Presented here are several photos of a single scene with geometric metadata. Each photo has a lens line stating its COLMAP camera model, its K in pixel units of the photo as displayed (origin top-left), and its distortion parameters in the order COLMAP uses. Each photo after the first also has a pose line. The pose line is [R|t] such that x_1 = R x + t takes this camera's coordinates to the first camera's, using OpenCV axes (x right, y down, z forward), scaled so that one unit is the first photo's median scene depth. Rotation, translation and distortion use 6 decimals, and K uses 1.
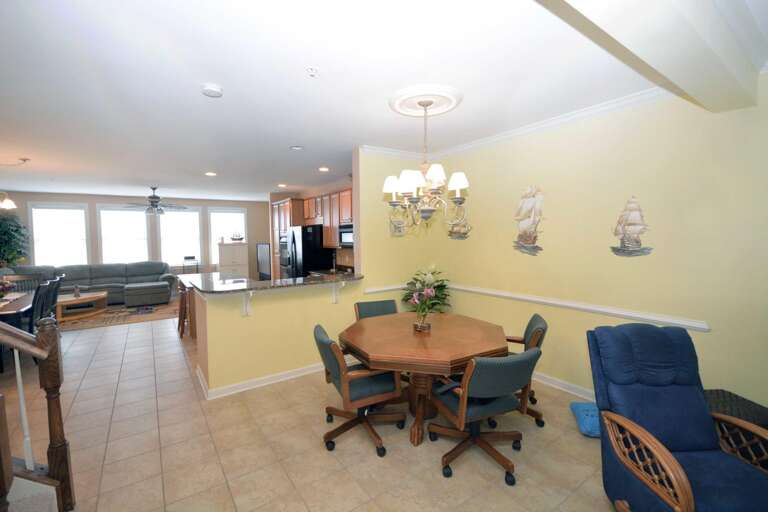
lens RADIAL K [[336.8, 0, 385.3], [0, 336.8, 253.2], [0, 0, 1]] dist [-0.006674, -0.004266]
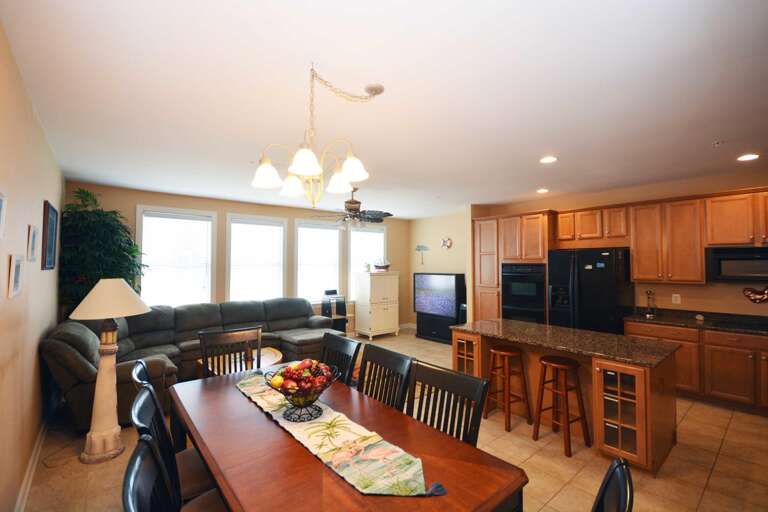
lens RADIAL K [[336.8, 0, 384.5], [0, 336.8, 254.6], [0, 0, 1]] dist [-0.006674, -0.004266]
pose [[0.996941, 0.013160, 0.077040, -0.684347], [-0.007110, 0.996906, -0.078284, -0.013565], [-0.077832, 0.077497, 0.993950, 0.345579]]
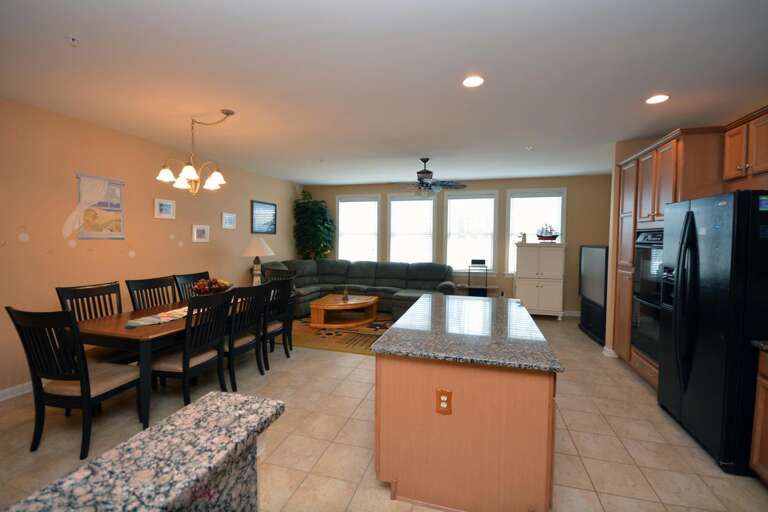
lens RADIAL K [[336.8, 0, 382.3], [0, 336.8, 253.4], [0, 0, 1]] dist [-0.006674, -0.004266]
pose [[0.620509, 0.053400, -0.782379, -0.190634], [-0.057504, 0.998091, 0.022517, -0.010687], [0.782088, 0.031018, 0.622395, 0.507312]]
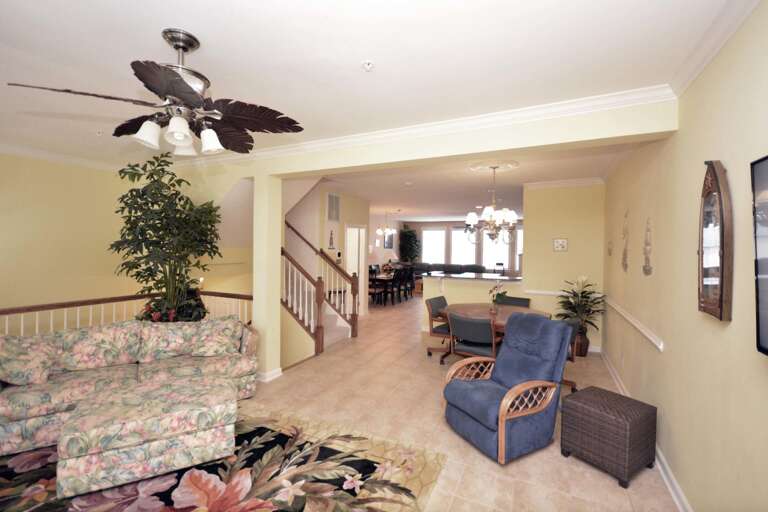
lens RADIAL K [[336.8, 0, 383.5], [0, 336.8, 251.9], [0, 0, 1]] dist [-0.006674, -0.004266]
pose [[0.485047, 0.032398, -0.873888, 0.479141], [-0.068824, 0.997628, -0.001216, -0.001745], [0.871776, 0.060734, 0.486126, -0.082618]]
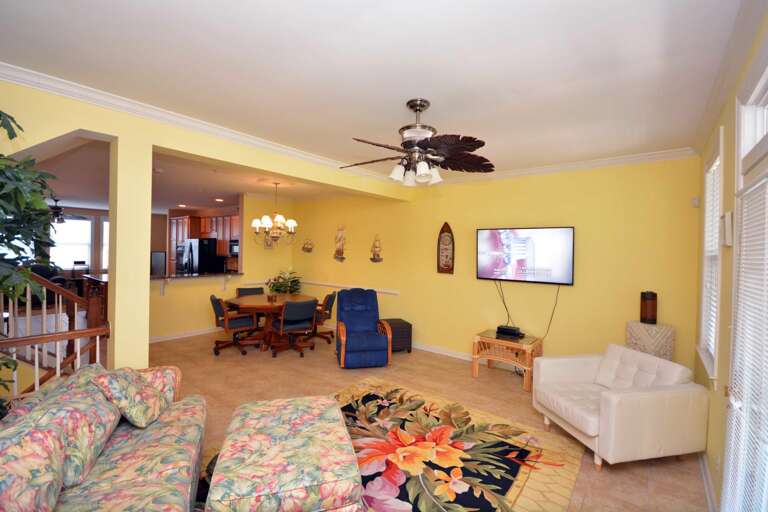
lens RADIAL K [[336.8, 0, 388.0], [0, 336.8, 250.9], [0, 0, 1]] dist [-0.006674, -0.004266]
pose [[0.956629, 0.034727, 0.289233, 0.070342], [-0.019975, 0.998352, -0.053803, 0.019254], [-0.290624, 0.045692, 0.955746, -0.410065]]
